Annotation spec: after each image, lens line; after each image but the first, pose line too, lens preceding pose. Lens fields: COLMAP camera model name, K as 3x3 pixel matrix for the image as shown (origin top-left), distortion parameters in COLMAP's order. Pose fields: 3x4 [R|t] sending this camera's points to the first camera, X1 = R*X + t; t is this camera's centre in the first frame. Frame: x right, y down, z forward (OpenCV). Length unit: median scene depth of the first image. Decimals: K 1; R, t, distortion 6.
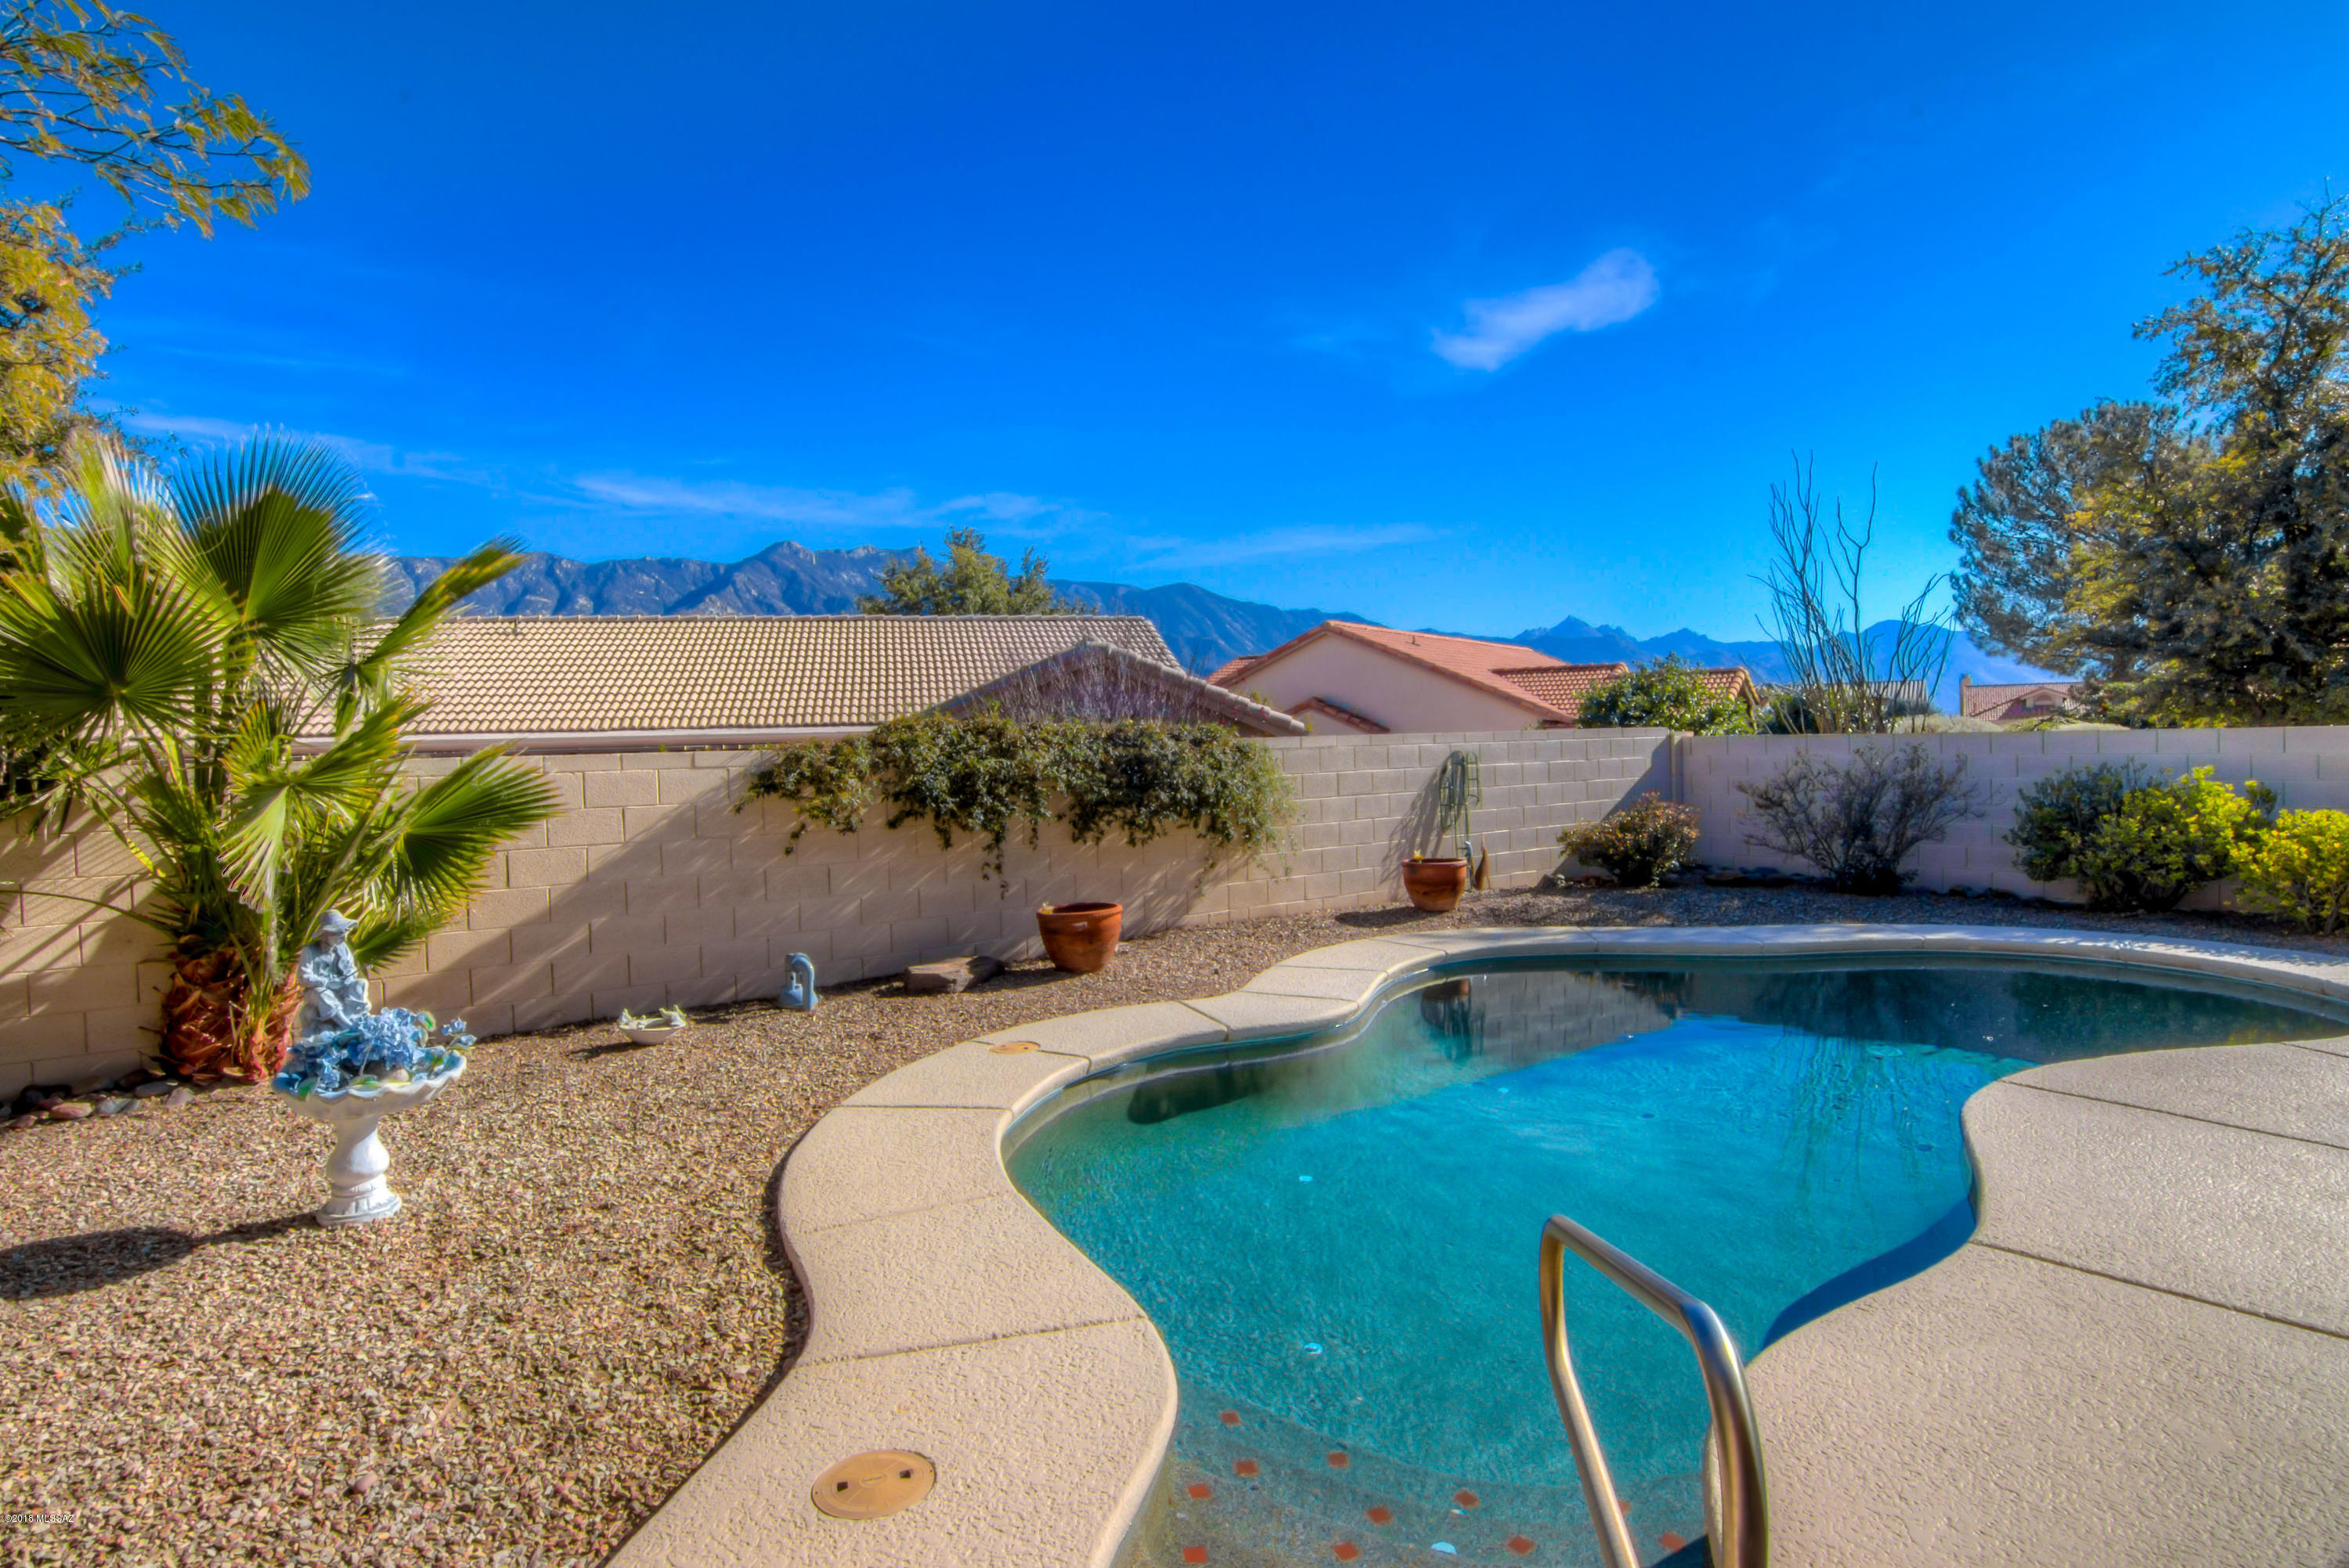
lens RADIAL K [[1209.1, 0, 1174.5], [0, 1209.1, 784.0], [0, 0, 1]] dist [0.013921, -0.029310]
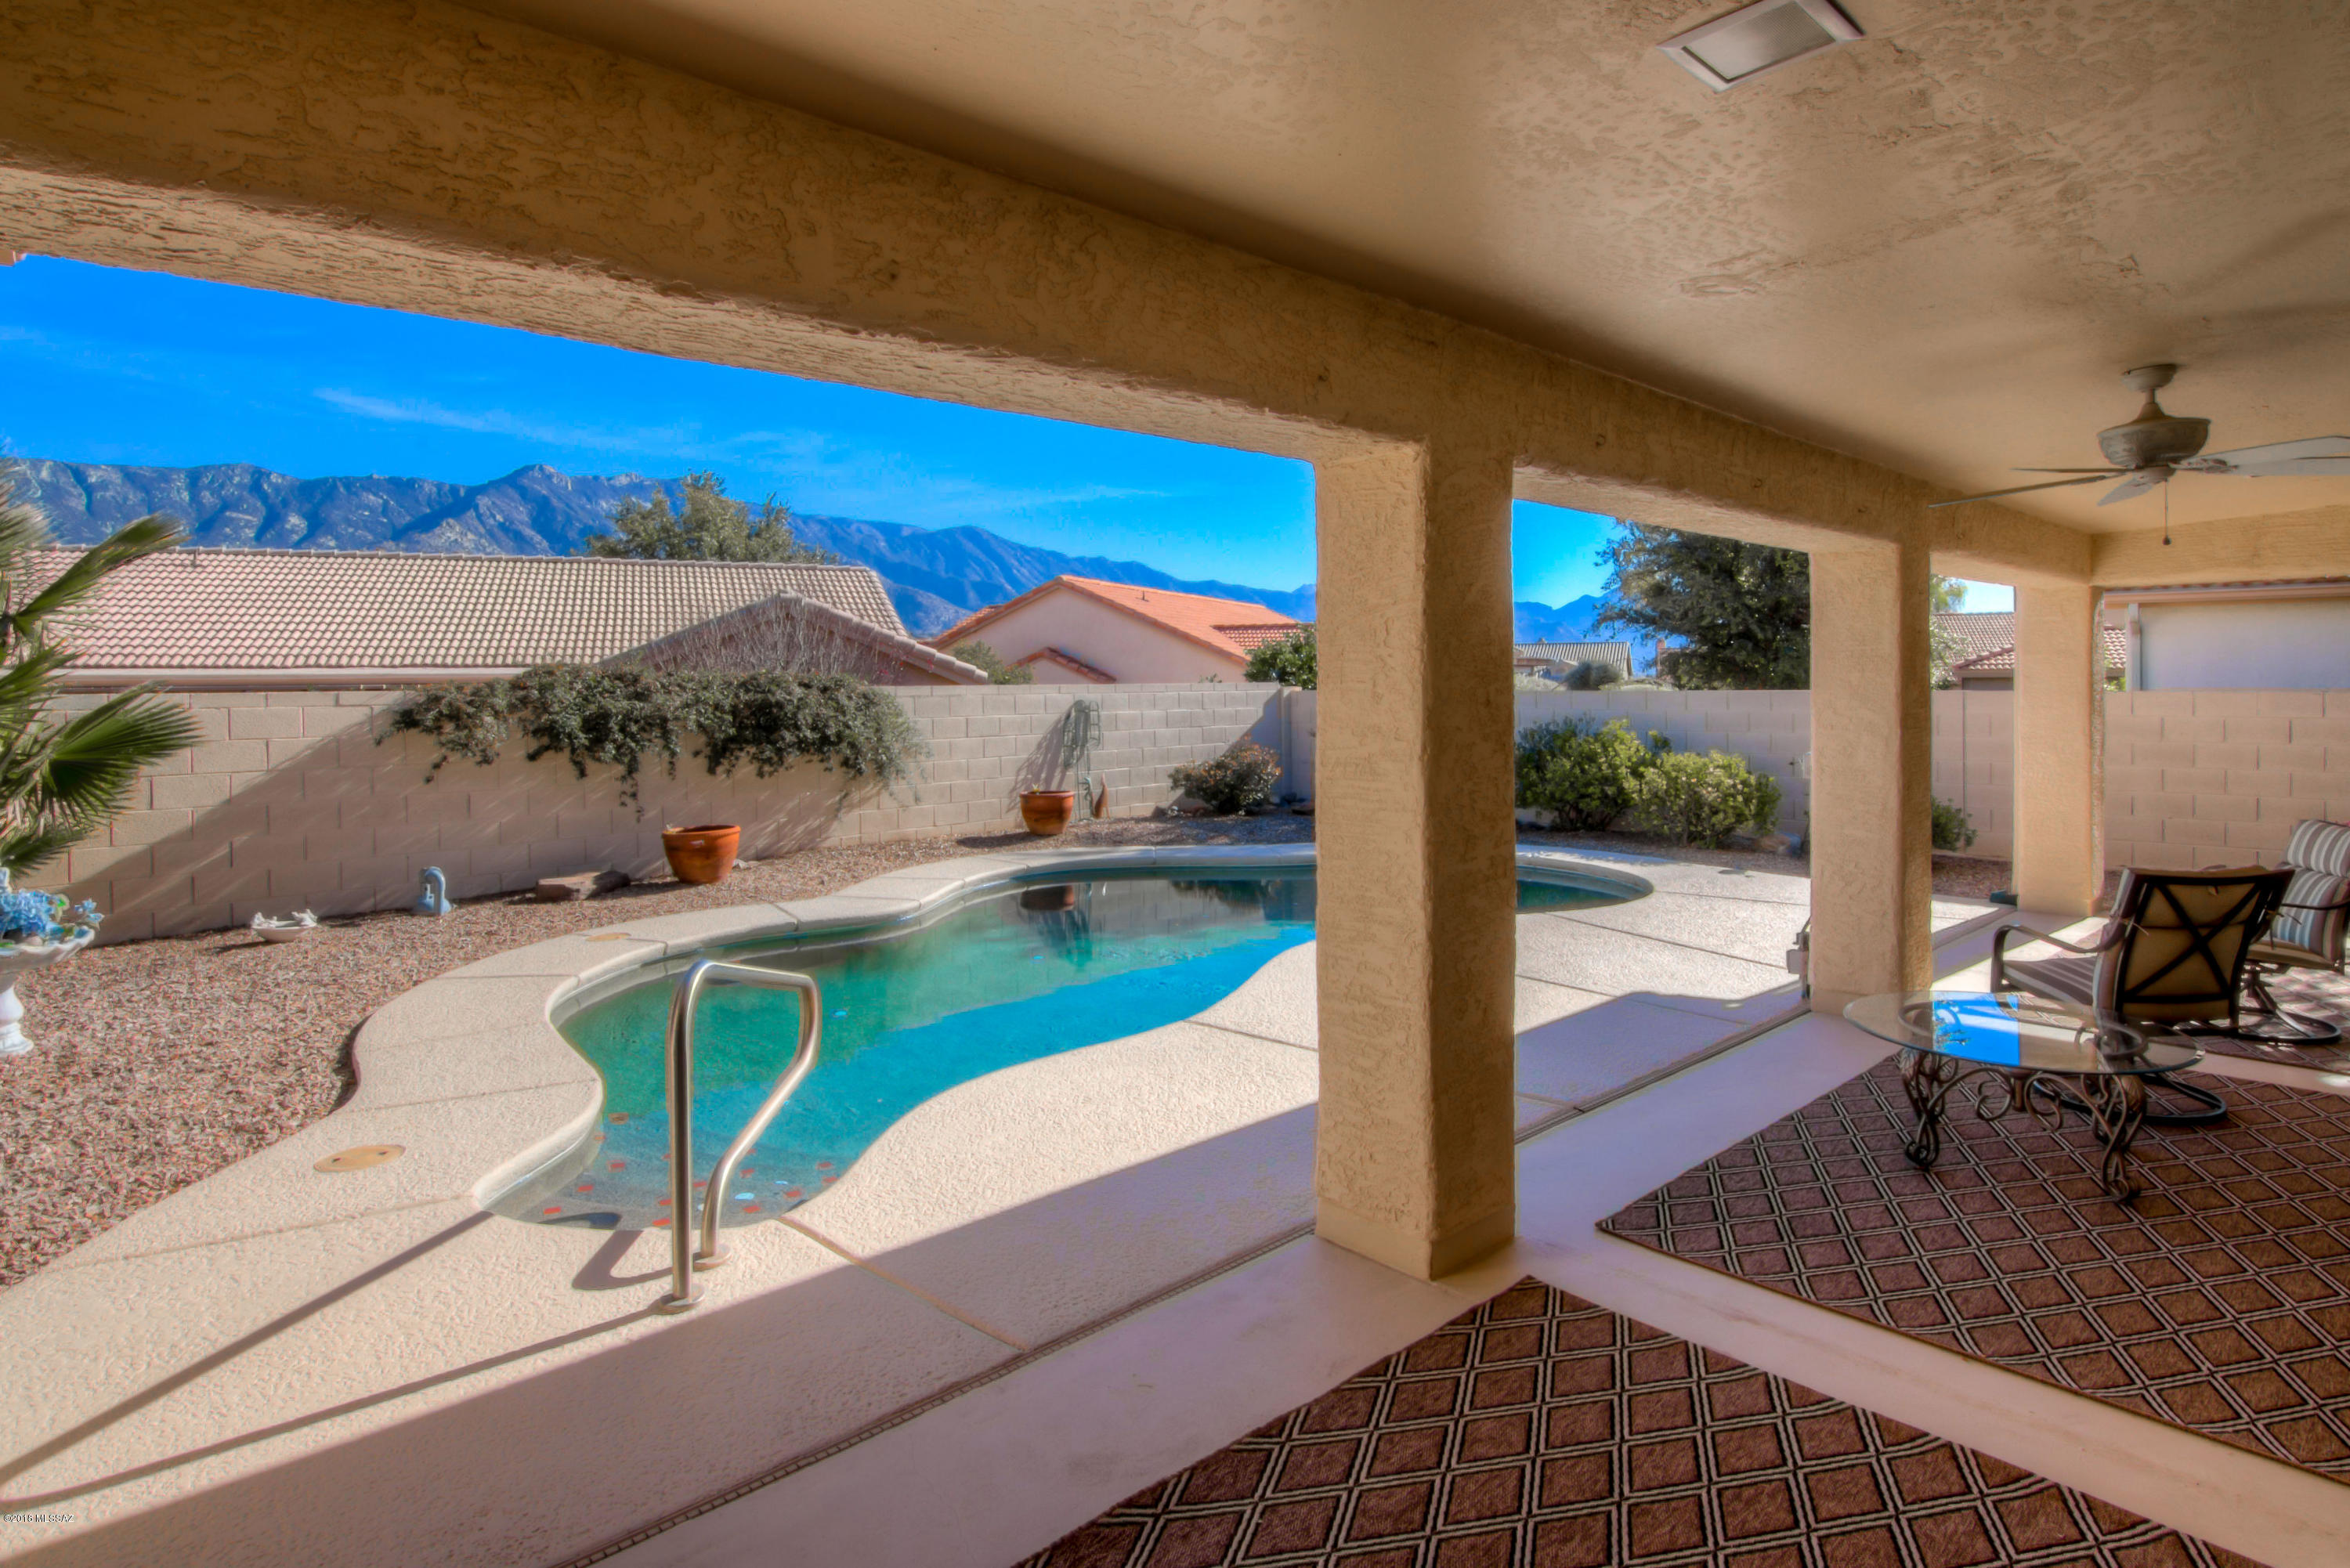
lens RADIAL K [[1212.5, 0, 1177.6], [0, 1212.5, 696.1], [0, 0, 1]] dist [0.001832, -0.012795]
pose [[0.983895, 0.014526, 0.178157, 0.165067], [-0.009475, 0.999530, -0.029171, 0.003187], [-0.178497, 0.027013, 0.983570, -0.244286]]
